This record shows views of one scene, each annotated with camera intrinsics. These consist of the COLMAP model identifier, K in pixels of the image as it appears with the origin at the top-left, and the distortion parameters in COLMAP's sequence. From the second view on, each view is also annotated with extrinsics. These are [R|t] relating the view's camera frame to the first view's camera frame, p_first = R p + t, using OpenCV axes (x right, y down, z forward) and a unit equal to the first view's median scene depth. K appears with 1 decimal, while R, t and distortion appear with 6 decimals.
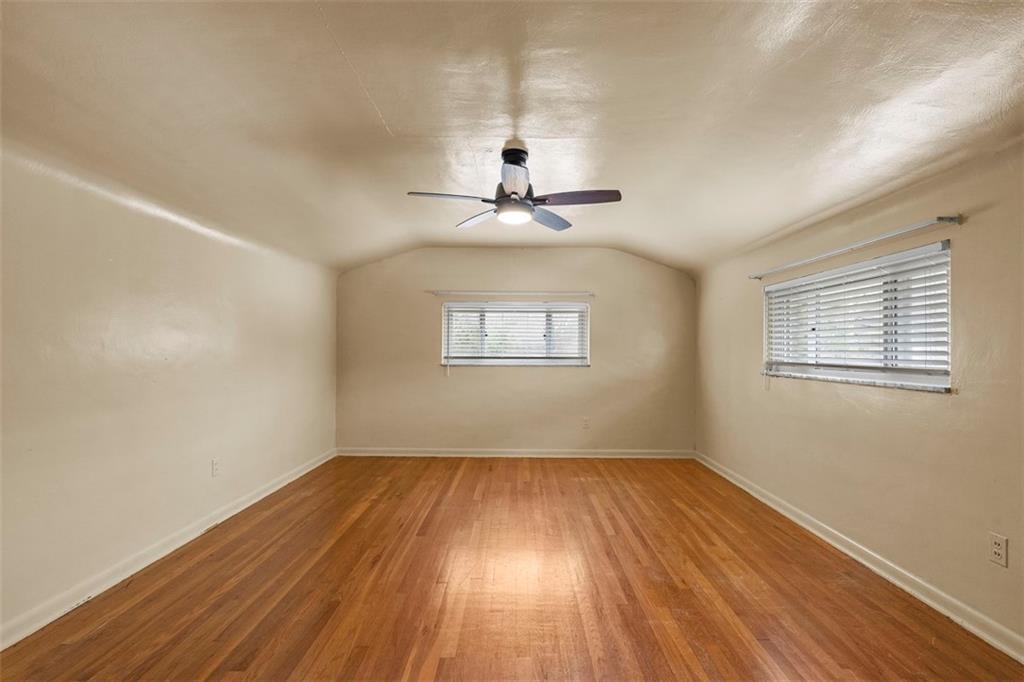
lens RADIAL K [[464.5, 0, 514.8], [0, 464.5, 347.3], [0, 0, 1]] dist [-0.004105, -0.000567]
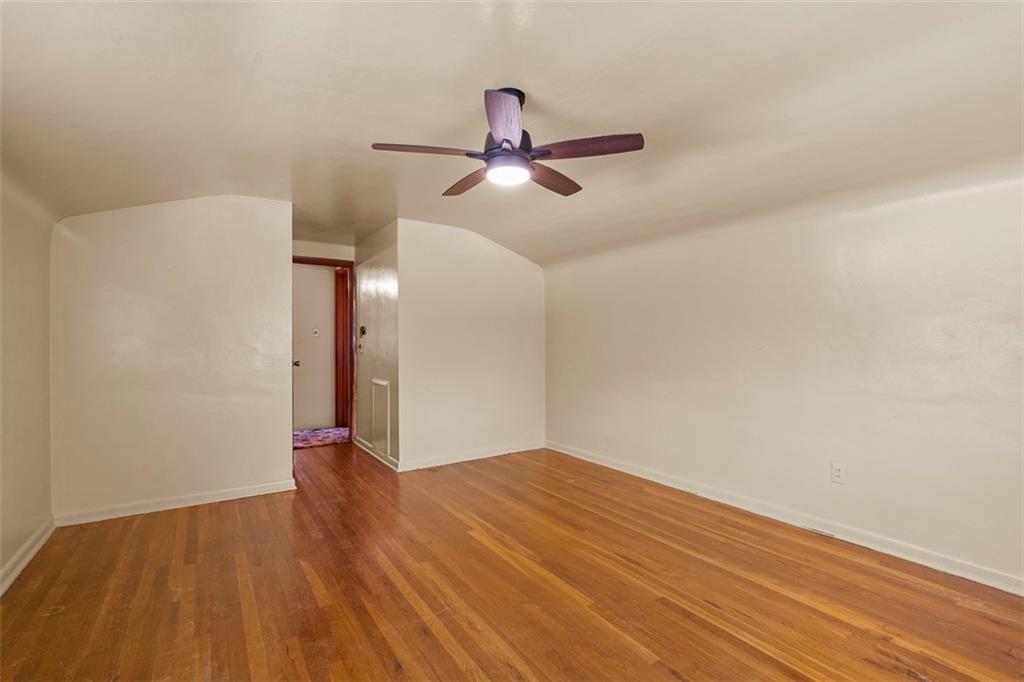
lens RADIAL K [[464.5, 0, 514.8], [0, 464.5, 347.3], [0, 0, 1]] dist [-0.004105, -0.000567]
pose [[-0.828134, 0.006771, -0.560489, 0.454032], [0.003494, 0.999970, 0.006918, 0.011625], [0.560519, 0.003770, -0.828133, 1.739541]]
